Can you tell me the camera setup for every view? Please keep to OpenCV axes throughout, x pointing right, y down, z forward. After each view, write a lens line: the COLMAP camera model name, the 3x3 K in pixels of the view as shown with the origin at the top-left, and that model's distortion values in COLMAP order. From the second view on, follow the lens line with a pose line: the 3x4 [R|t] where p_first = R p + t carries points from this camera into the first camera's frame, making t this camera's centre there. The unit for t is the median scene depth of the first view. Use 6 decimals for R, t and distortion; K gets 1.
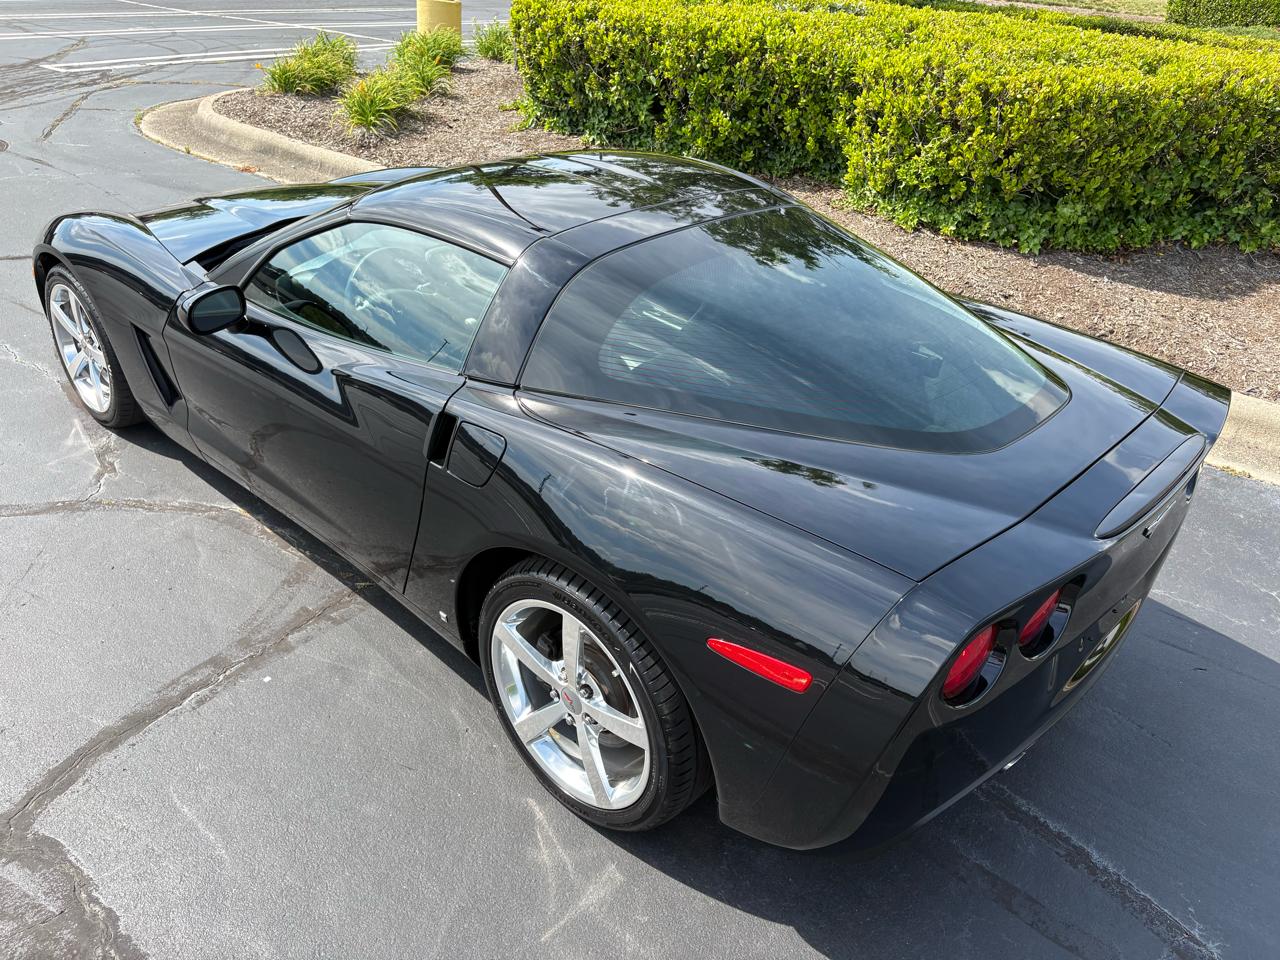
lens RADIAL K [[963.9, 0, 626.6], [0, 963.9, 487.0], [0, 0, 1]] dist [0.046022, -0.047444]
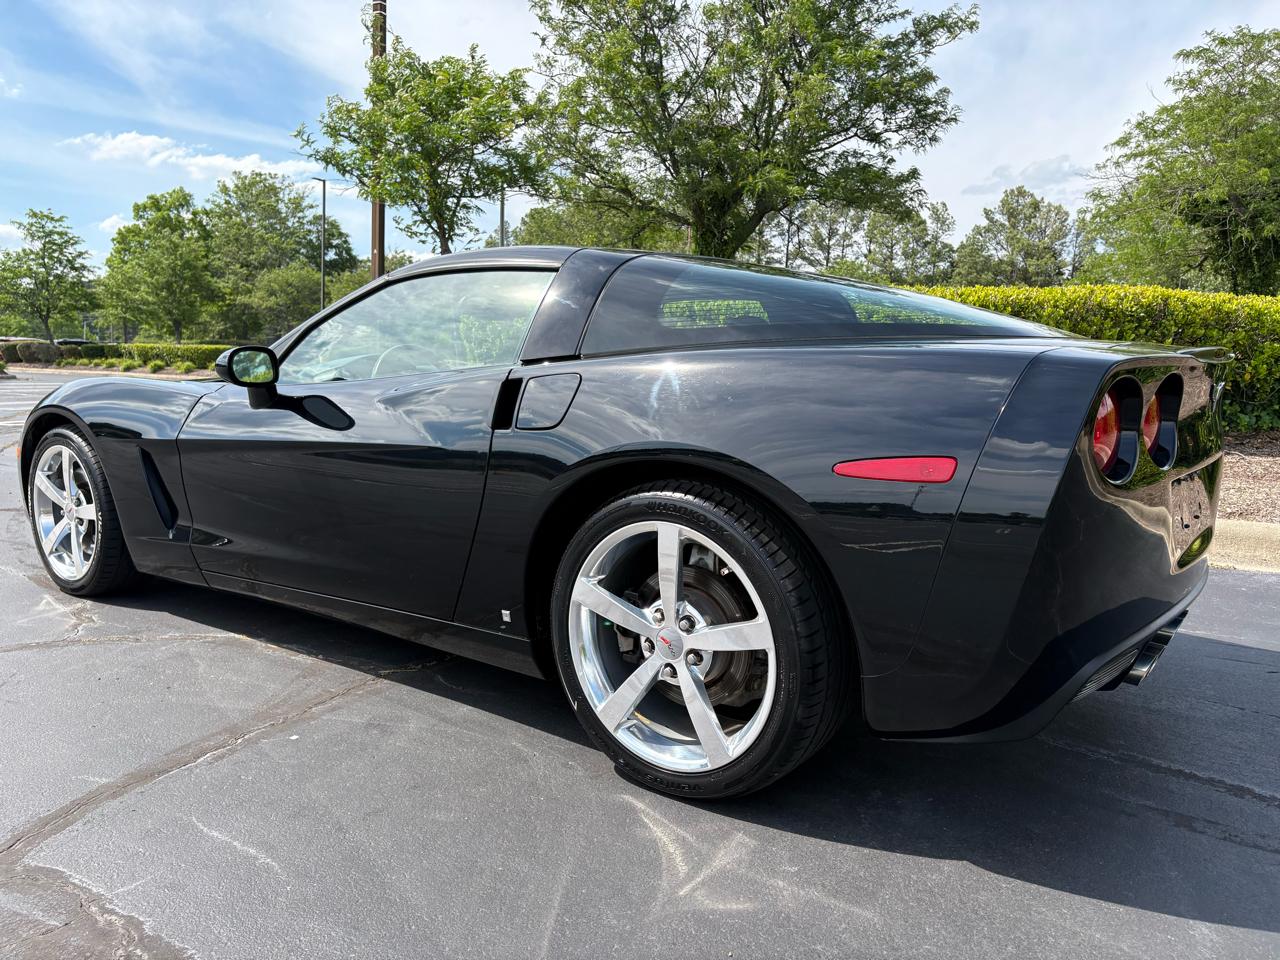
lens RADIAL K [[963.9, 0, 637.6], [0, 963.9, 474.4], [0, 0, 1]] dist [0.046022, -0.047444]
pose [[0.992040, -0.067571, 0.106256, -0.167351], [0.102862, 0.921591, -0.374285, 0.398433], [-0.072634, 0.382235, 0.921206, 0.102433]]
